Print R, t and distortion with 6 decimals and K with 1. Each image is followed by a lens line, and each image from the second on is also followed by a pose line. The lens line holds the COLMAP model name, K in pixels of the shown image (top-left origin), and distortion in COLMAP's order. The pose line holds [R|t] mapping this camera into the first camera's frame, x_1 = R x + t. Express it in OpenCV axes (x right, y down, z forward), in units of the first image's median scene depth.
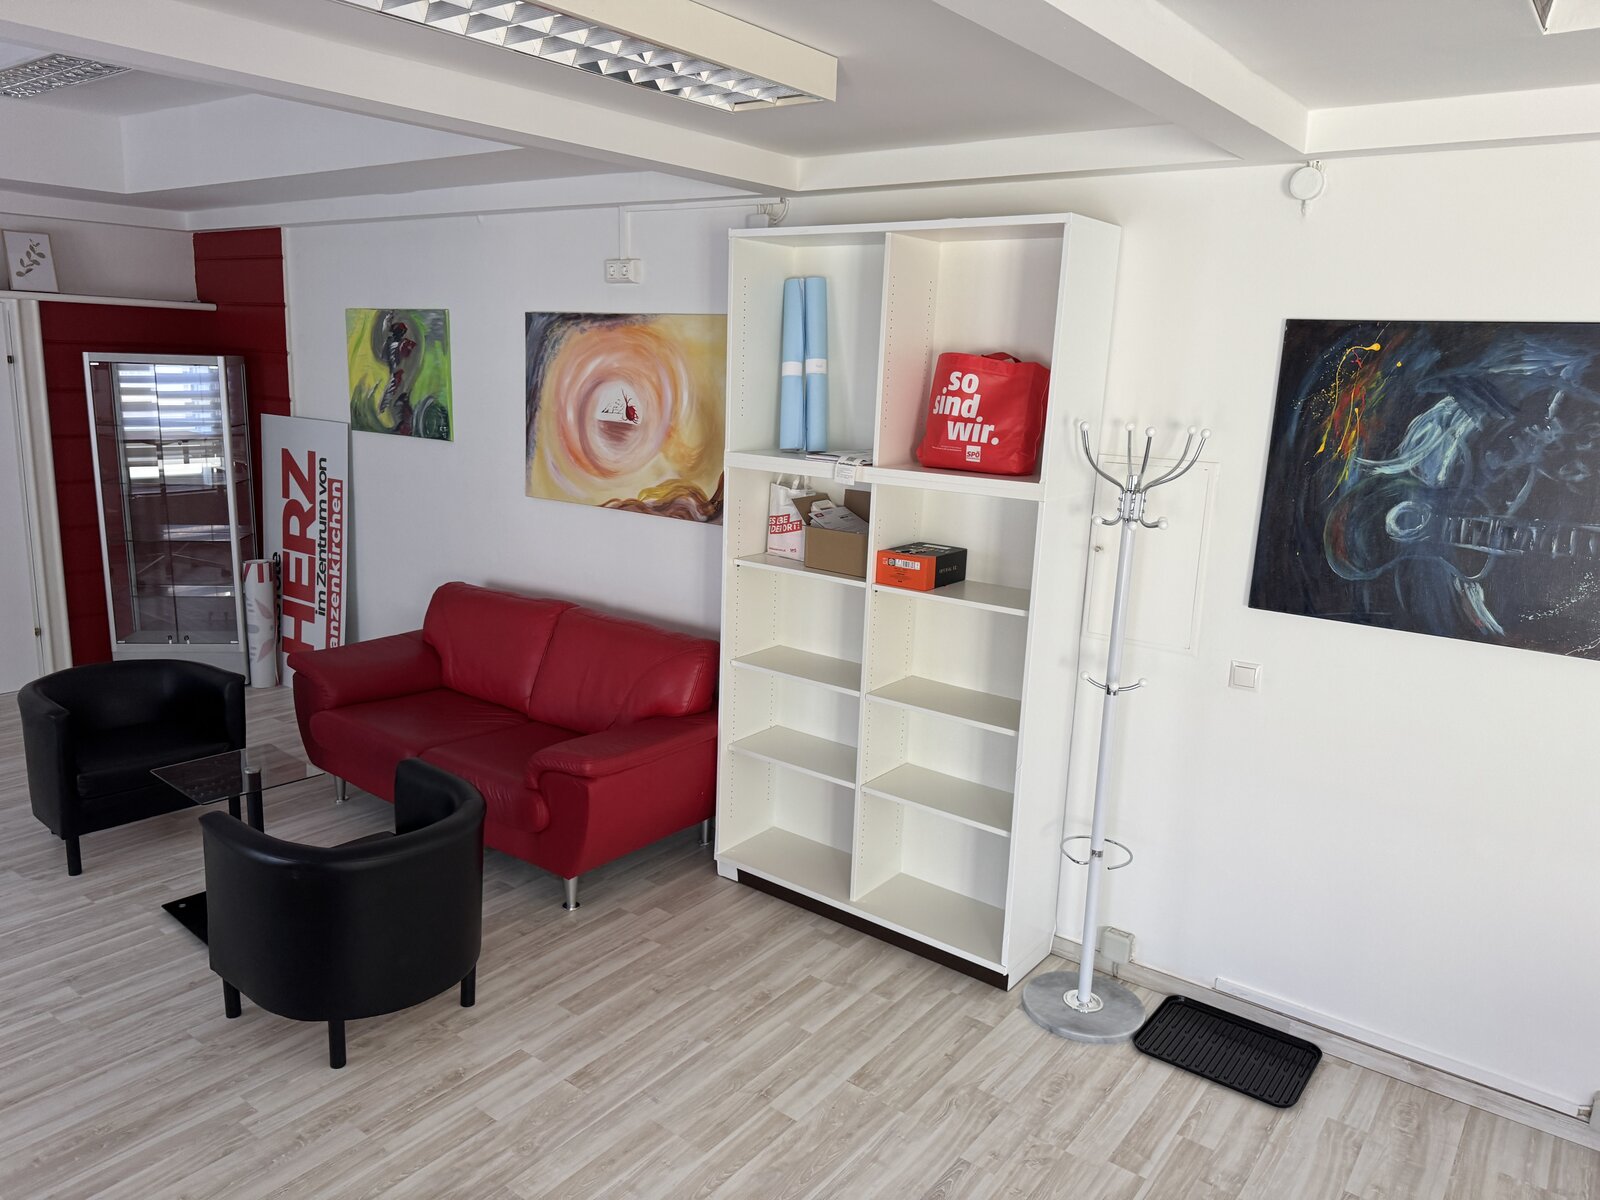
lens RADIAL K [[1137.8, 0, 790.0], [0, 1137.8, 593.0], [0, 0, 1]] dist [0.092309, -0.126220]
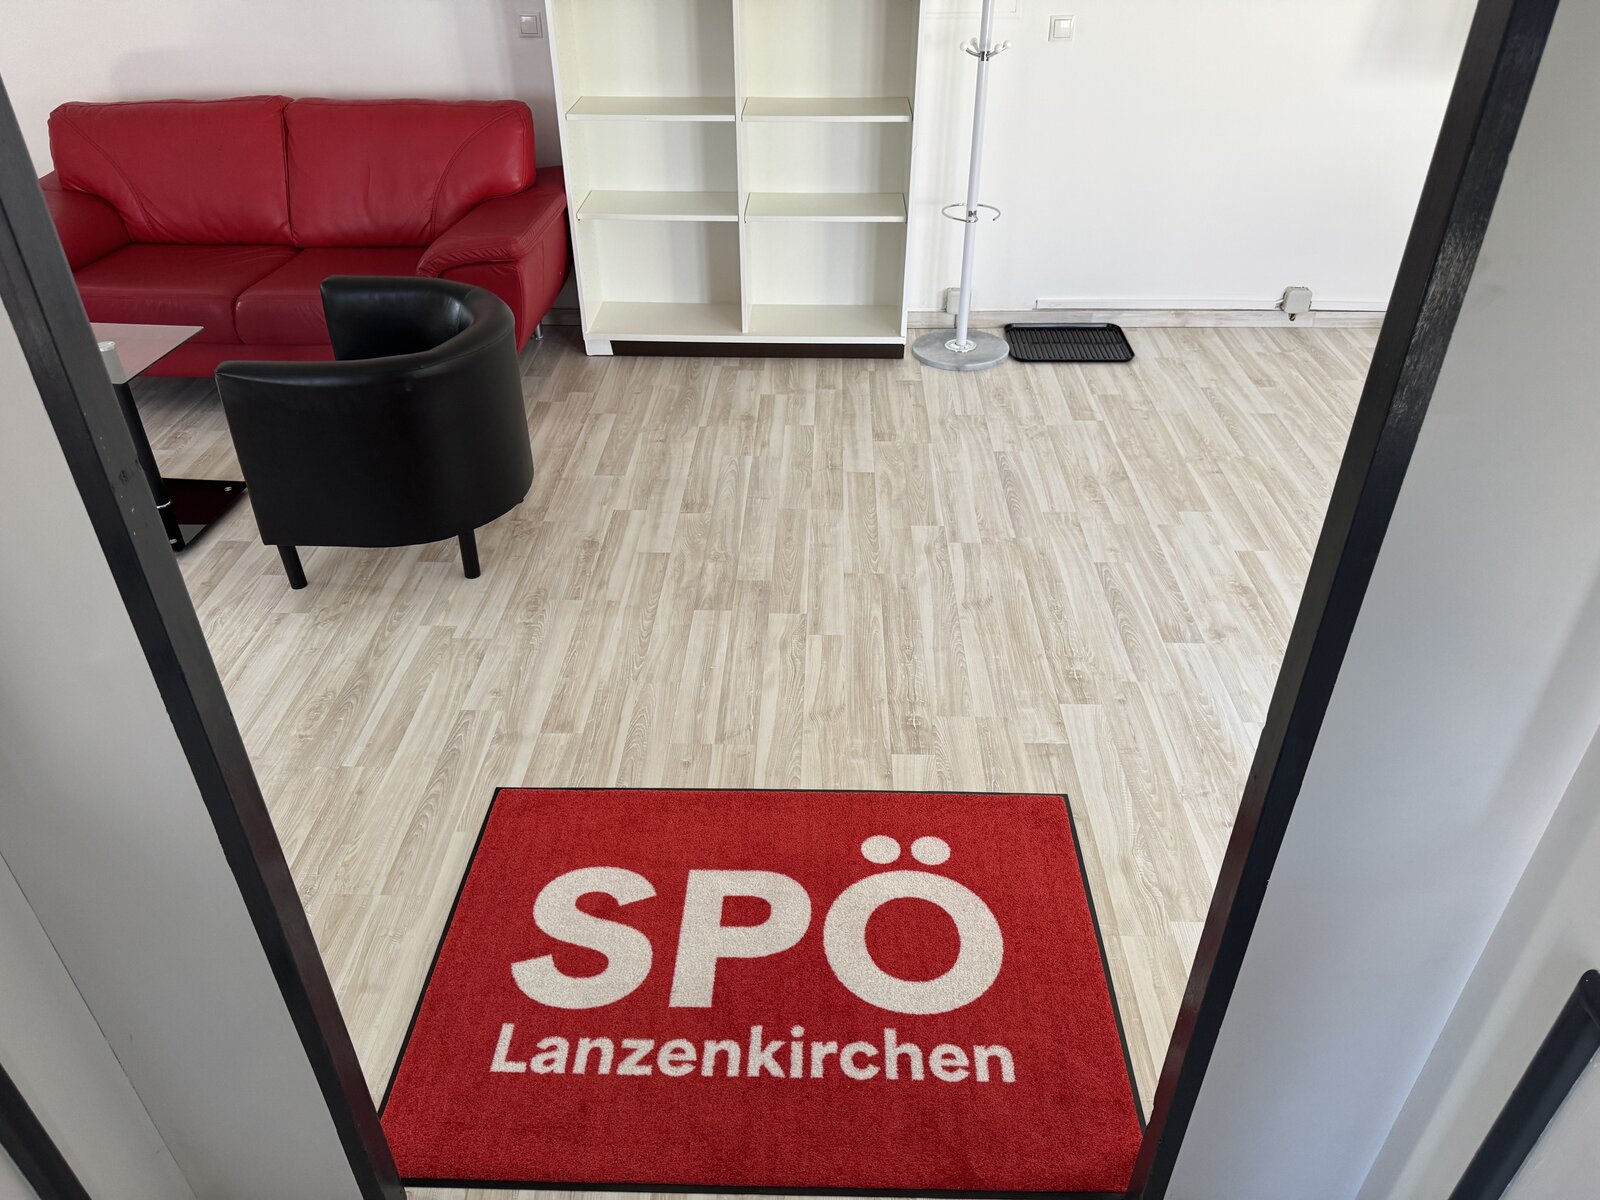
lens RADIAL K [[1121.5, 0, 800.0], [0, 1121.5, 600.0], [0, 0, 1]] dist [0.183255, -0.406812]
pose [[0.809113, -0.360630, 0.463985, -0.414998], [0.151564, 0.890907, 0.428151, 0.036350], [-0.567771, -0.276099, 0.775503, 0.055193]]
